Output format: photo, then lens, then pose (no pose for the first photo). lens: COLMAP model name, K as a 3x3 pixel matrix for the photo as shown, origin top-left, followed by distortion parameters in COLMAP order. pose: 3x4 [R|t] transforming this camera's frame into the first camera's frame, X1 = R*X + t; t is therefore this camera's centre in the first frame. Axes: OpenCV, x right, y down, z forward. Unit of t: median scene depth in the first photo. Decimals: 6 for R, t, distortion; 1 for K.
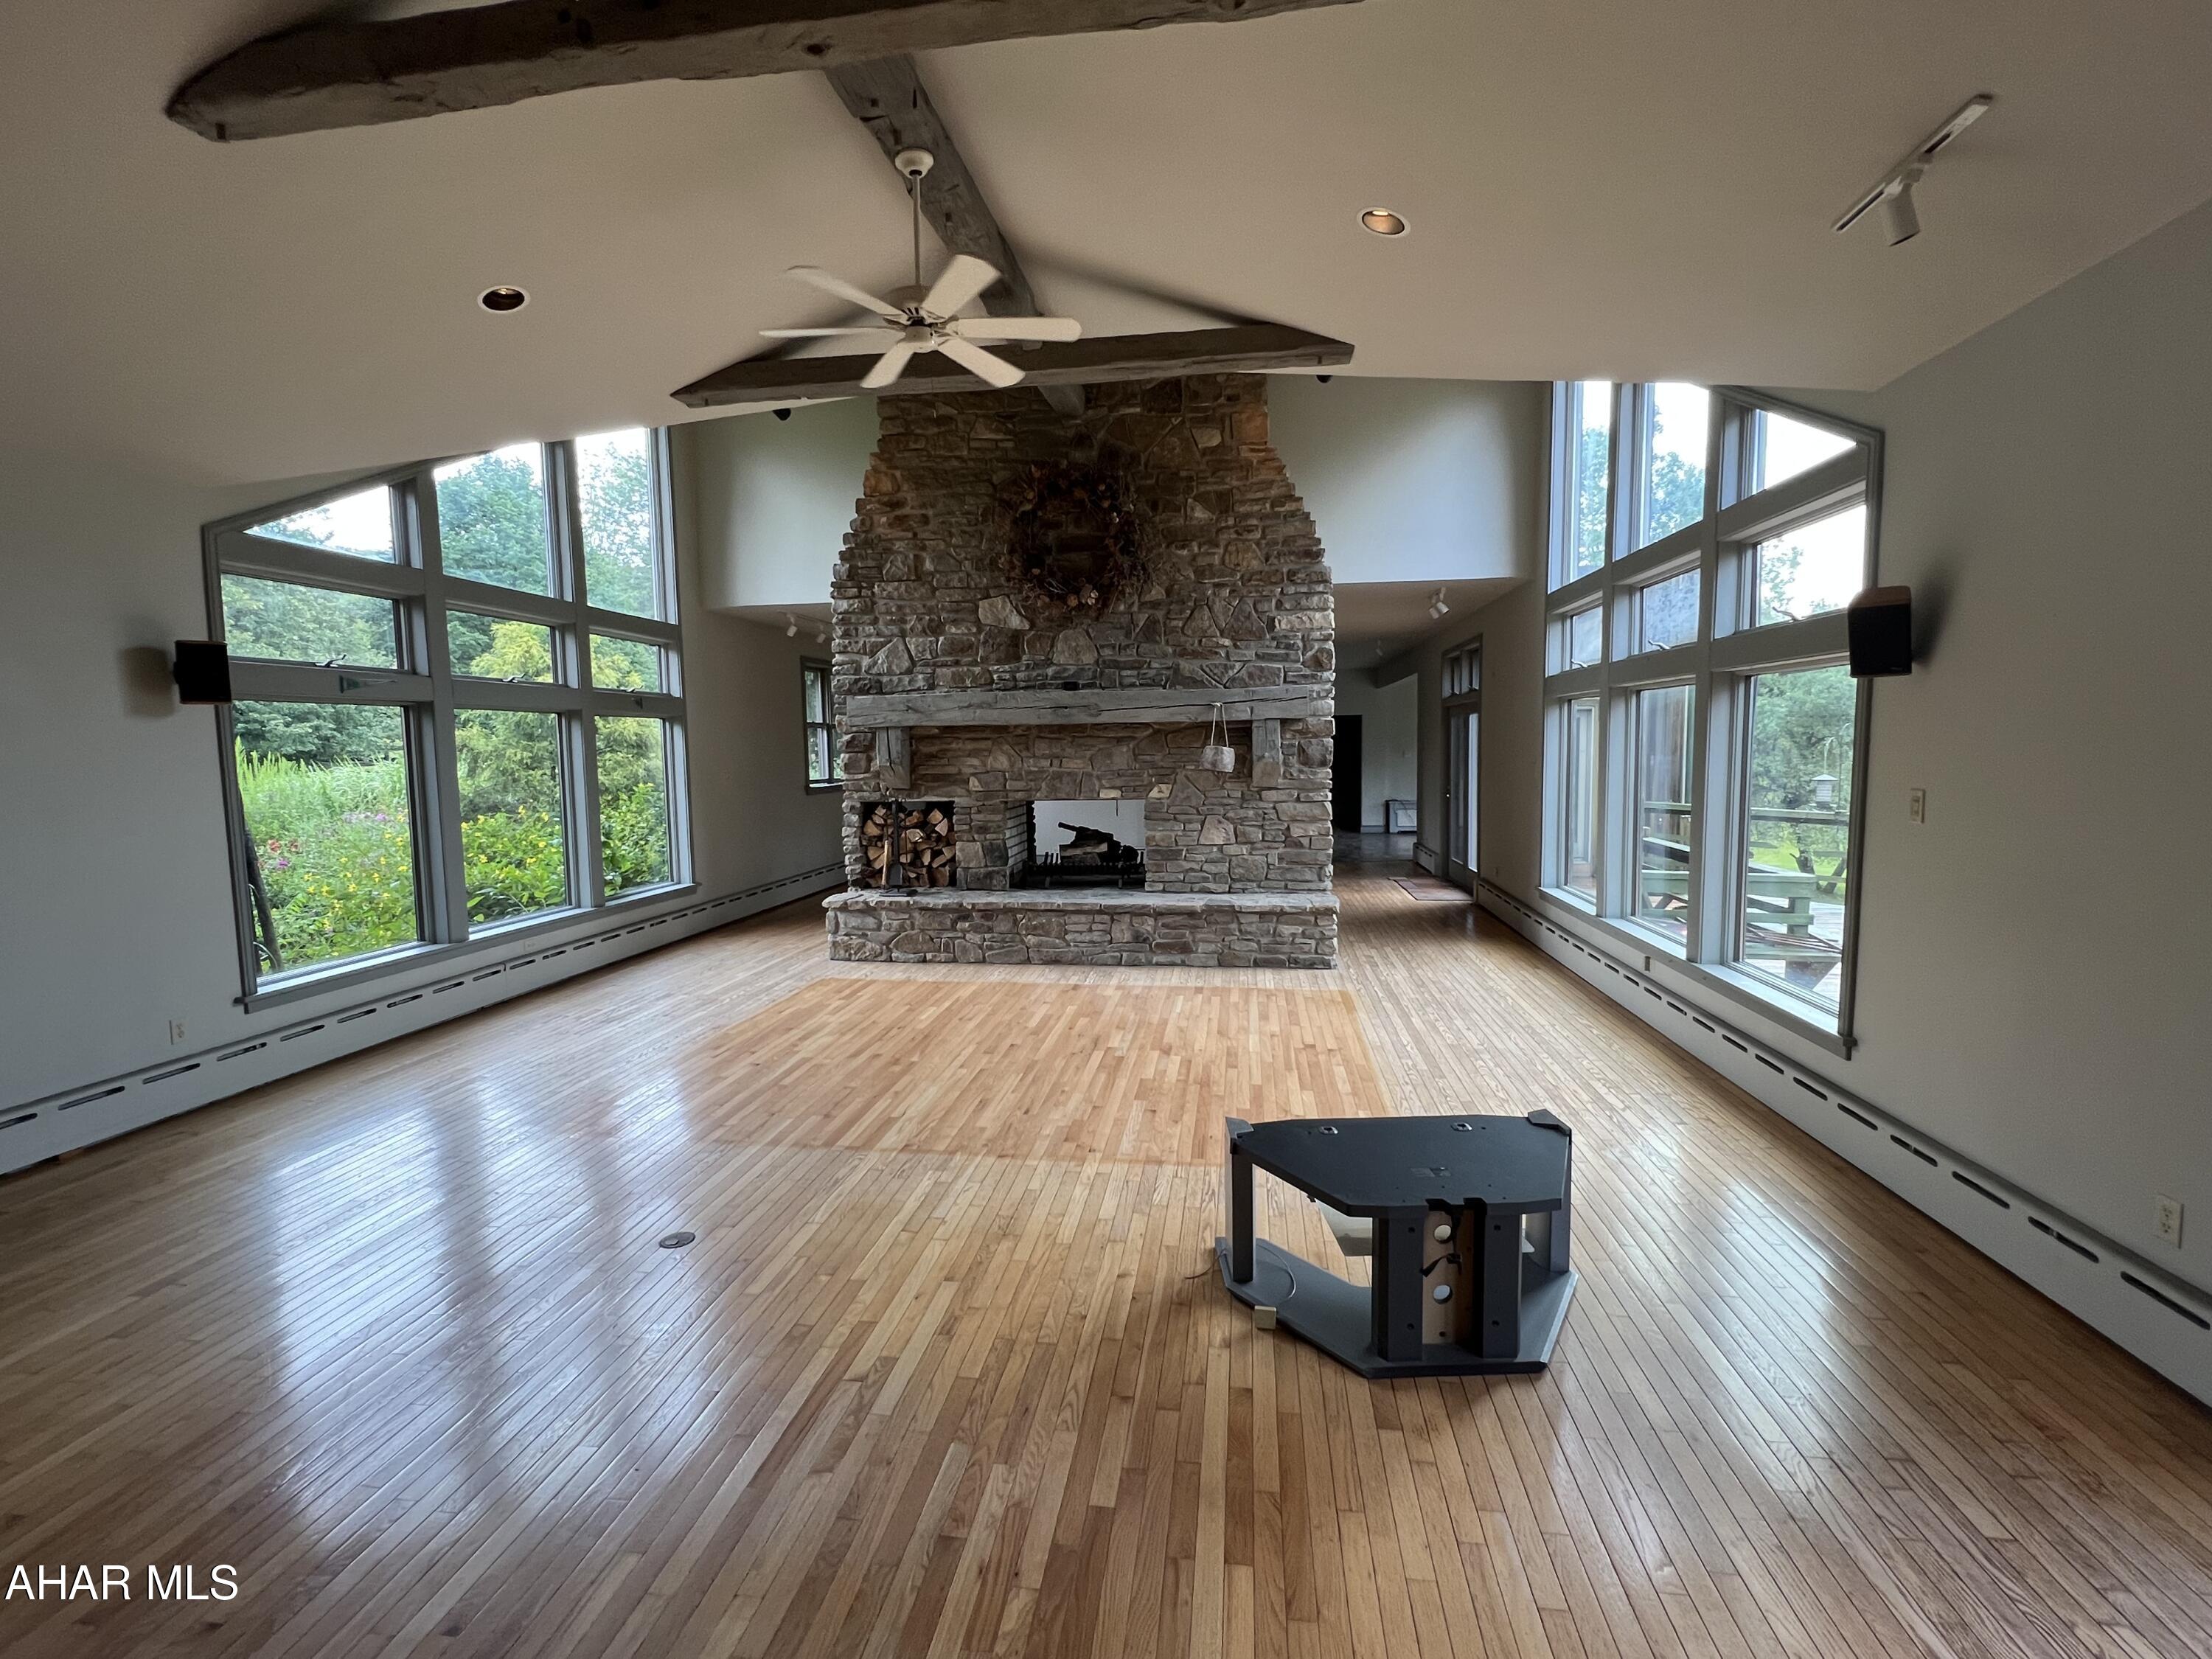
lens RADIAL K [[981.0, 0, 1106.0], [0, 981.0, 829.5], [0, 0, 1]] dist [-0.001123, 0.000112]
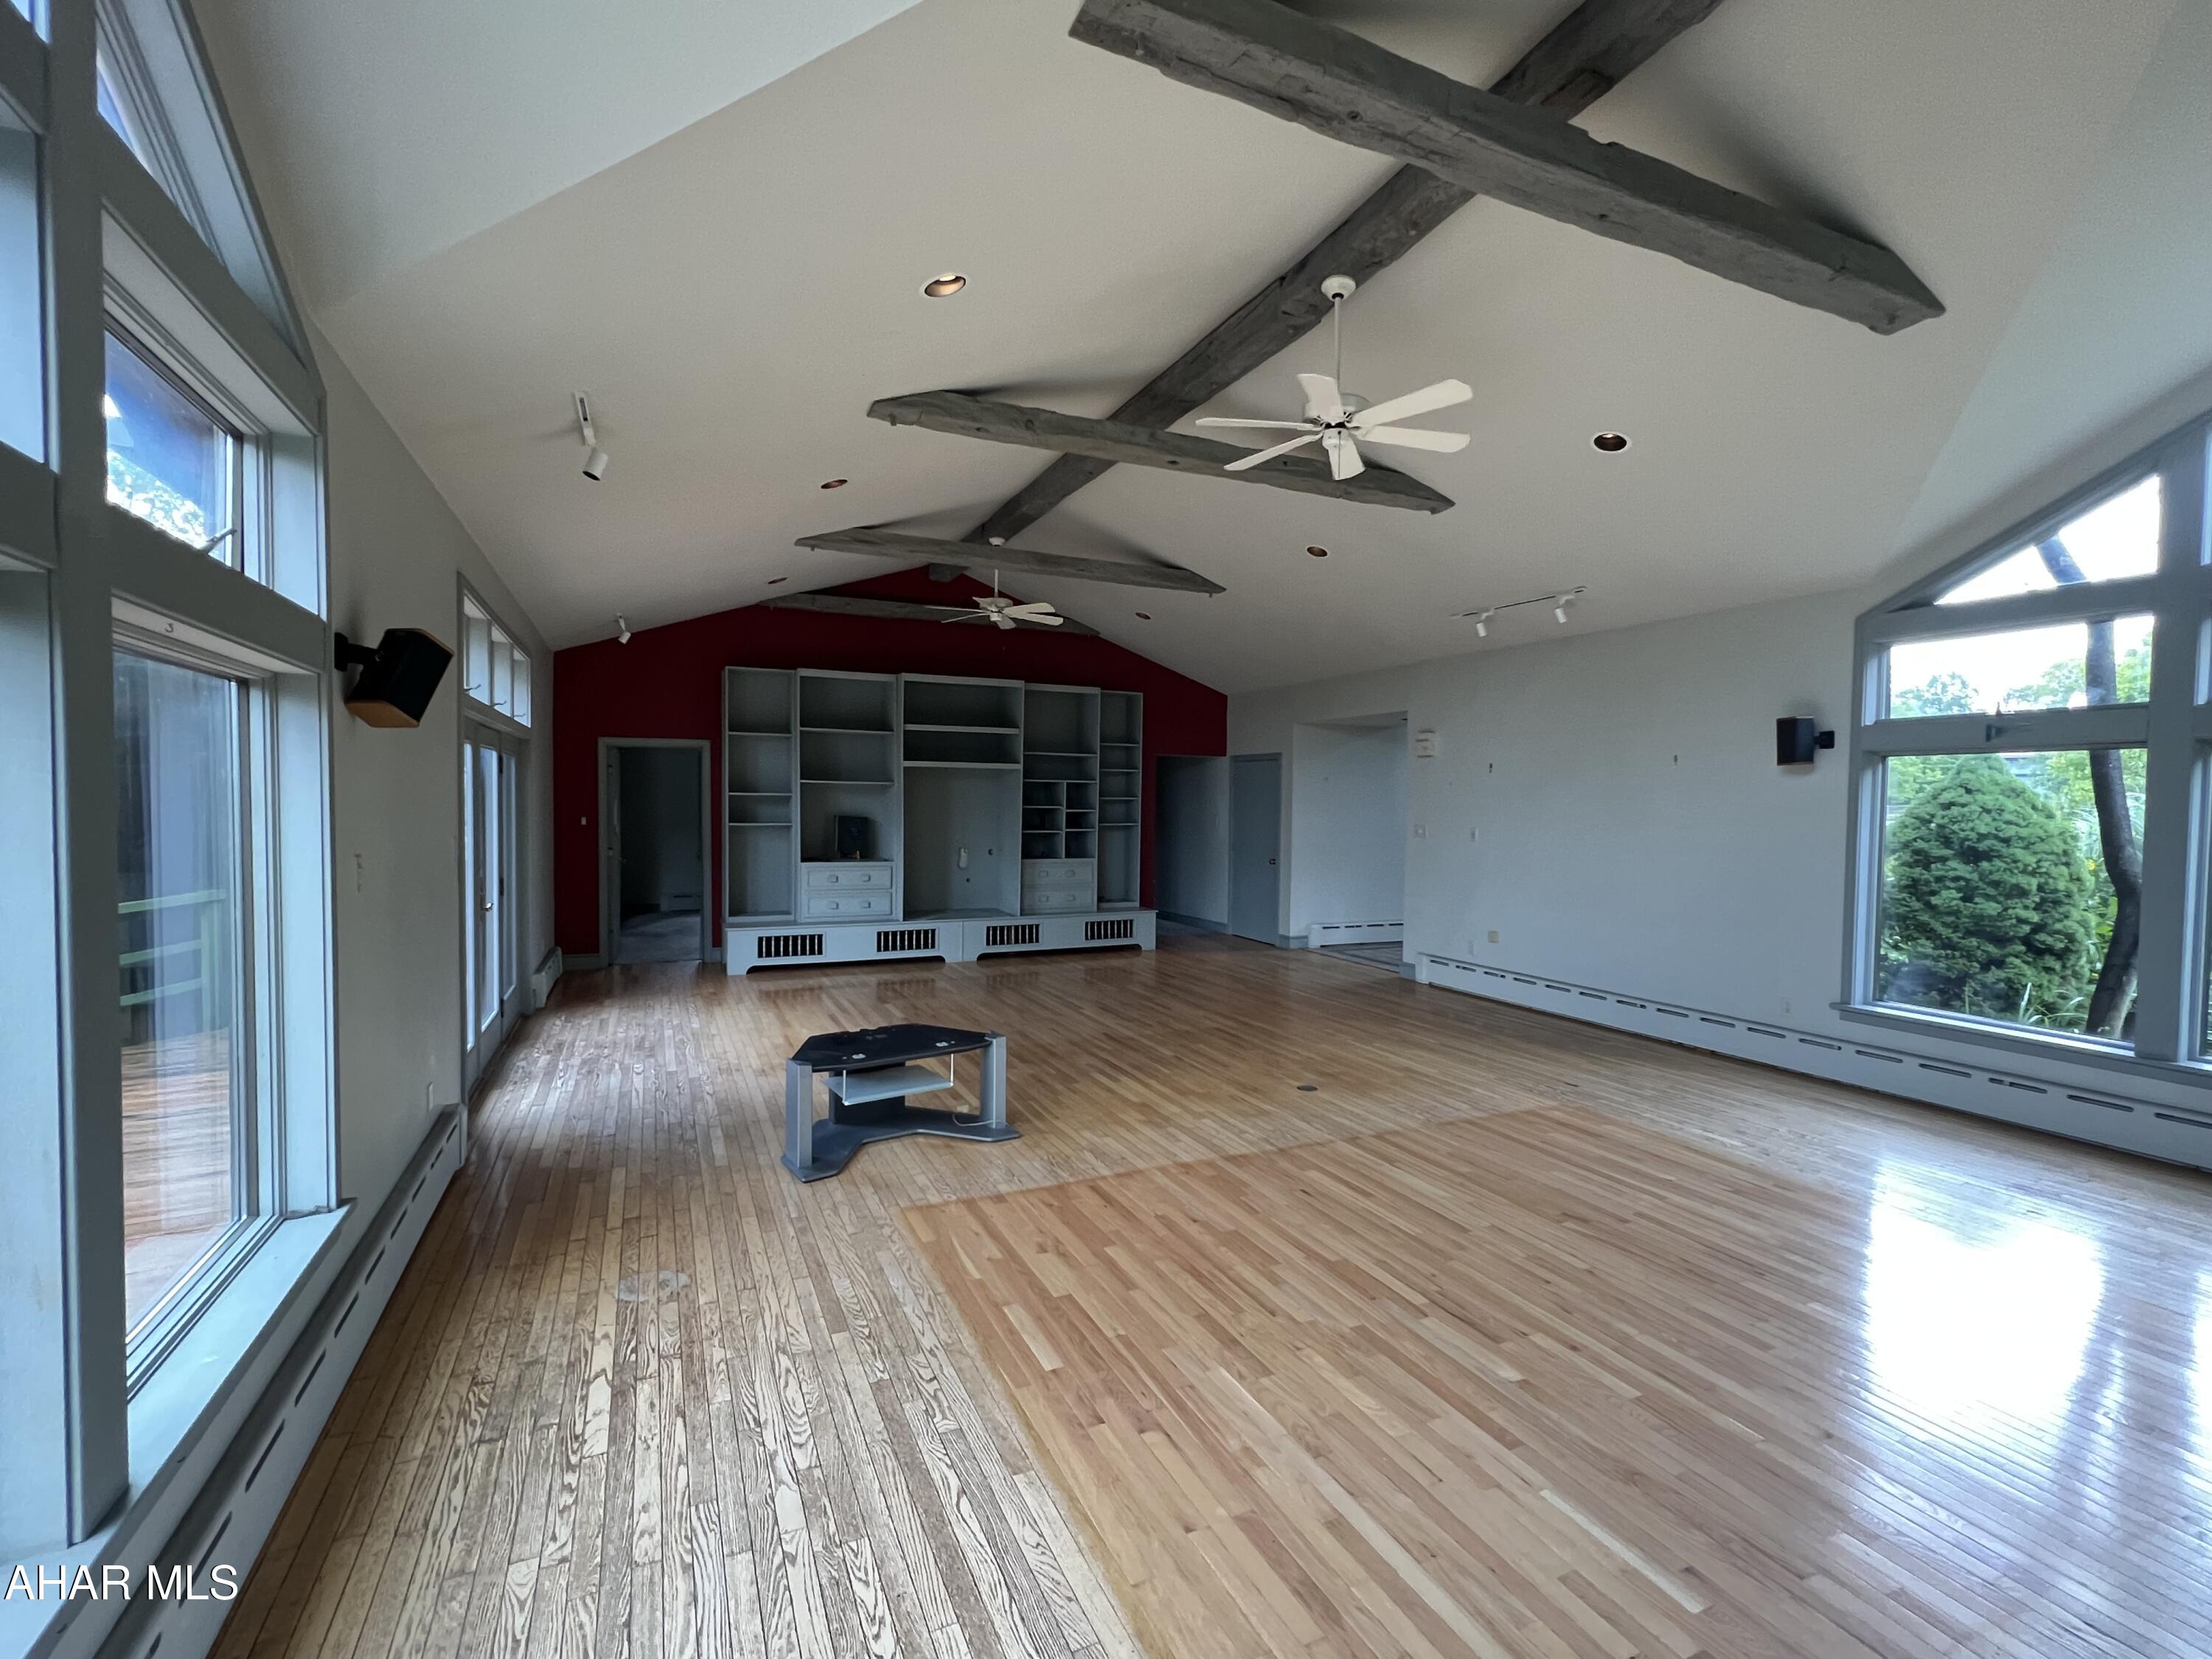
lens RADIAL K [[981.0, 0, 1106.0], [0, 981.0, 829.5], [0, 0, 1]] dist [-0.001123, 0.000112]
pose [[-0.838905, 0.023667, -0.543763, 0.529244], [-0.042512, 0.993153, 0.108813, -0.135862], [0.542615, 0.114400, -0.832155, 1.497892]]
